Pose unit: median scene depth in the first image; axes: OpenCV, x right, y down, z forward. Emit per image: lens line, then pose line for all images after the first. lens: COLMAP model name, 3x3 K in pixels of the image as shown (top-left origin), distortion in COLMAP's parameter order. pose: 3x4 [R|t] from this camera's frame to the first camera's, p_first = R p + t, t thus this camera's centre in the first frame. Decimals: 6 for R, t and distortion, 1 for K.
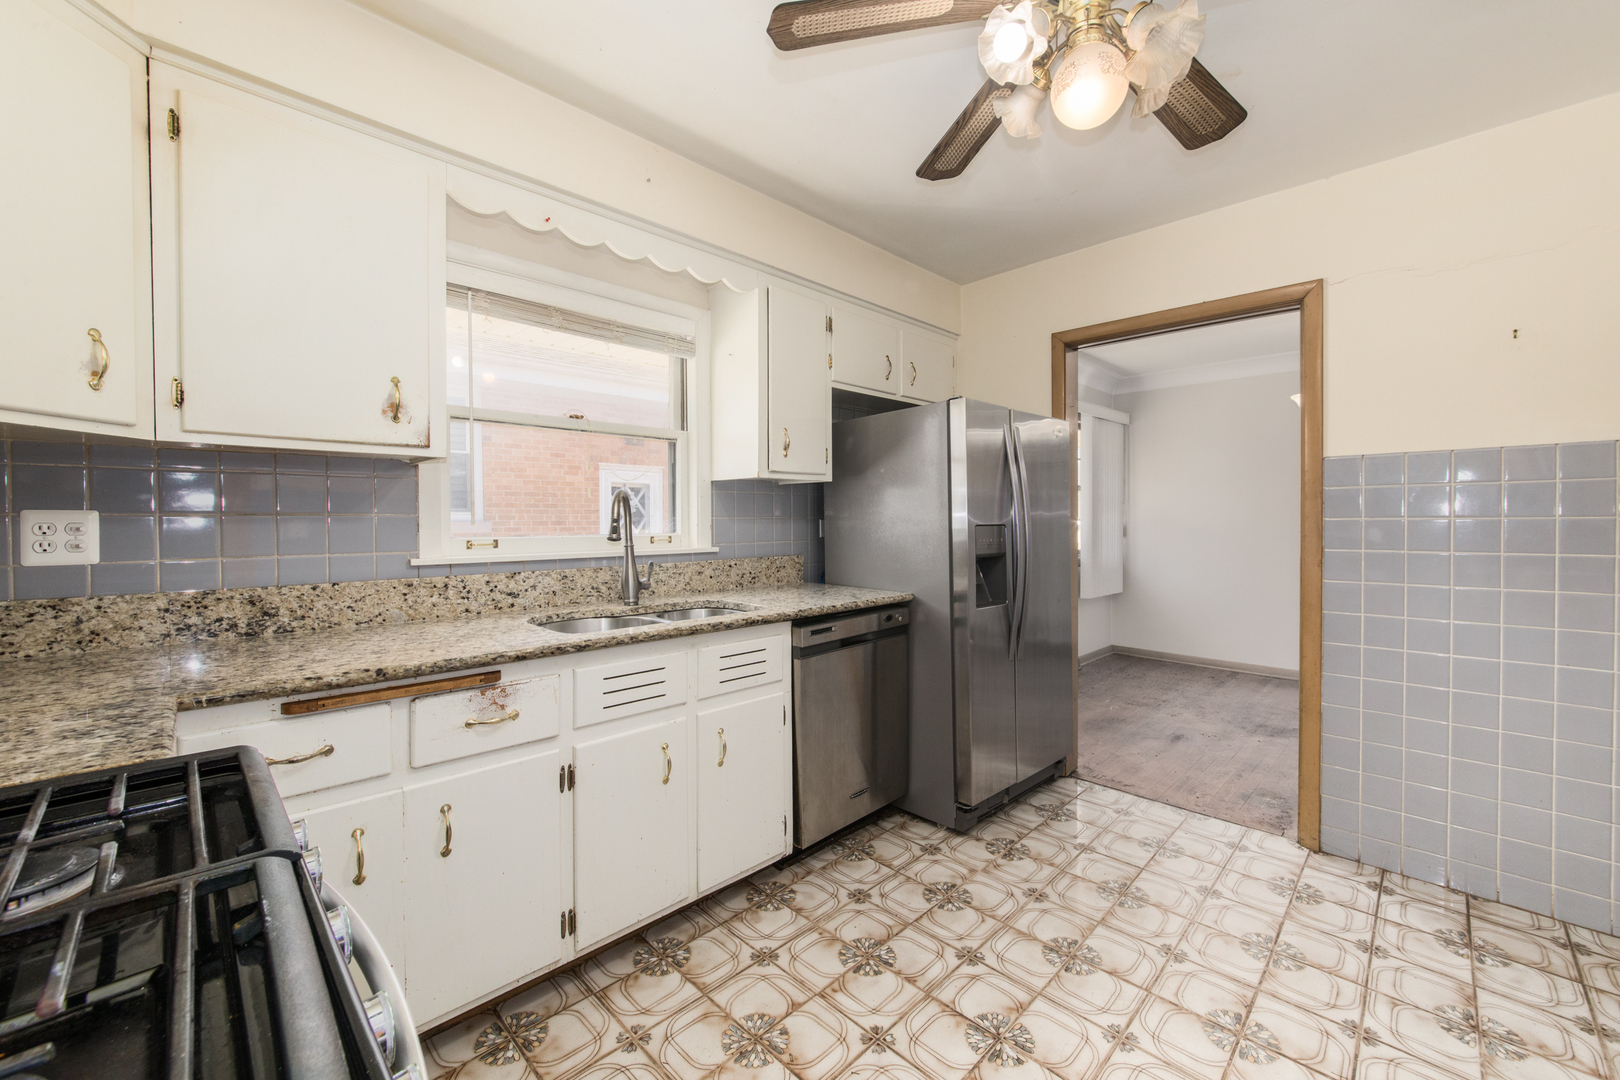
lens RADIAL K [[646.1, 0, 815.2], [0, 646.1, 527.6], [0, 0, 1]] dist [-0.002173, -0.000194]
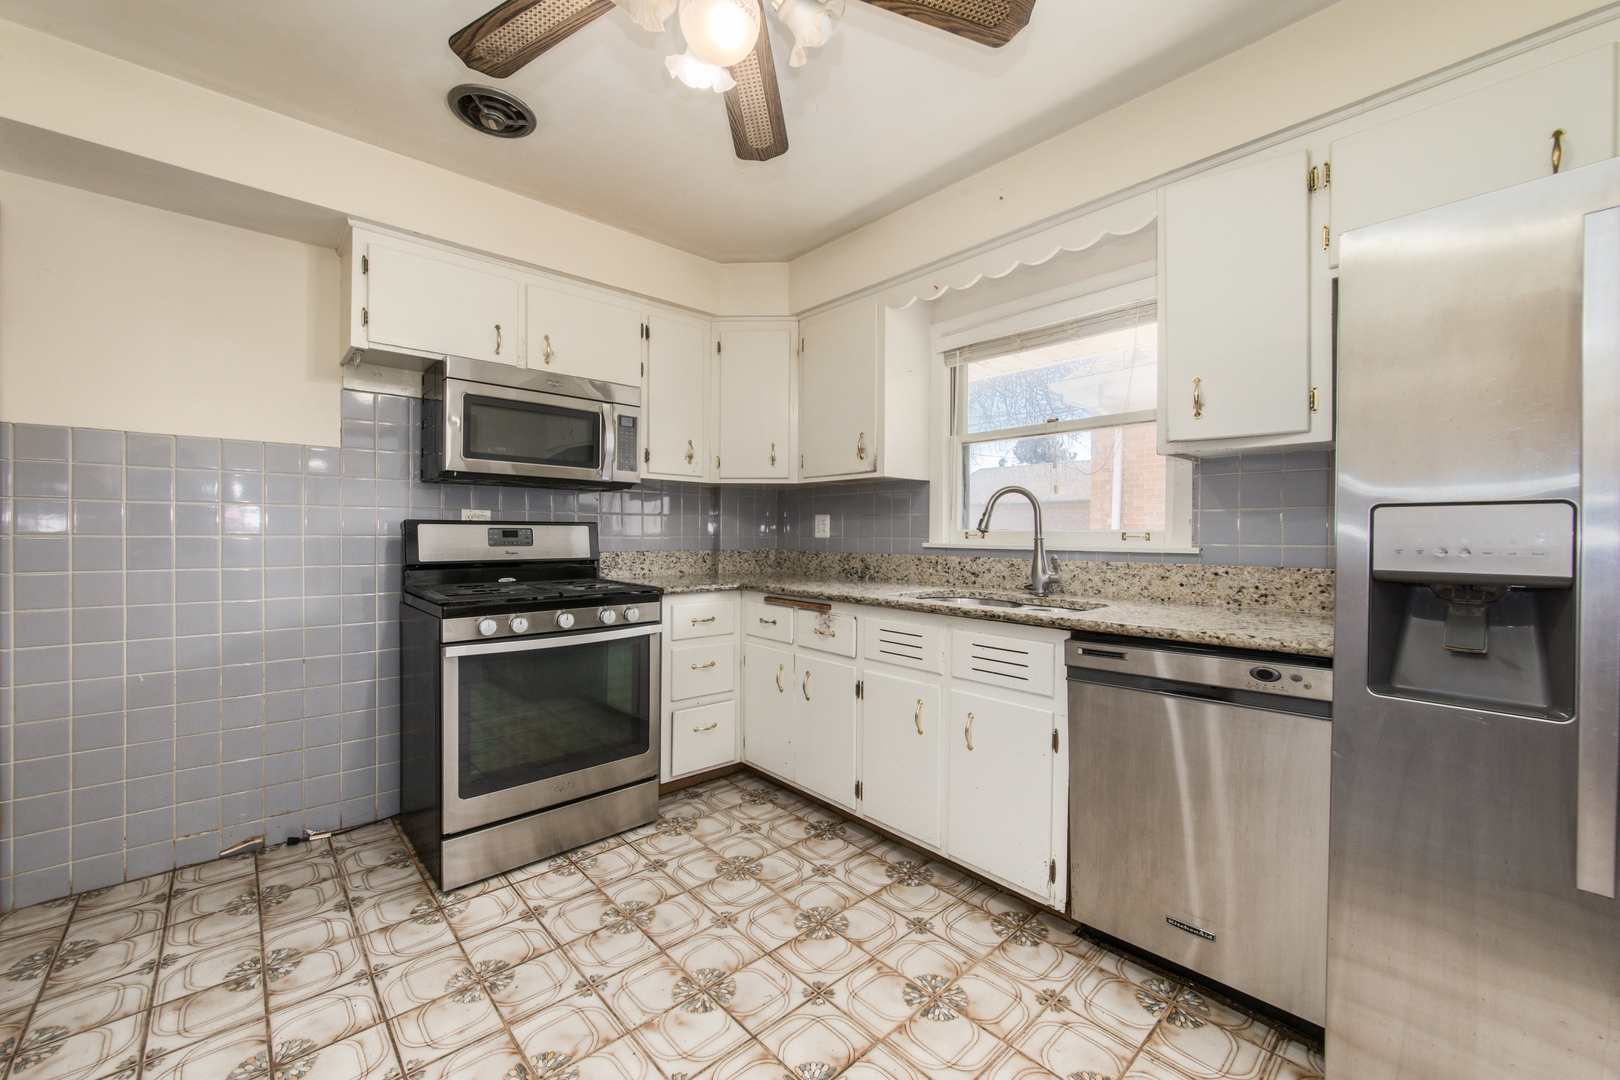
lens RADIAL K [[646.1, 0, 815.2], [0, 646.1, 536.3], [0, 0, 1]] dist [-0.002173, -0.000194]
pose [[-0.045130, 0.006331, -0.998961, 0.892814], [-0.019251, 0.999789, 0.007206, 0.027103], [0.998796, 0.019556, -0.044999, 0.796051]]
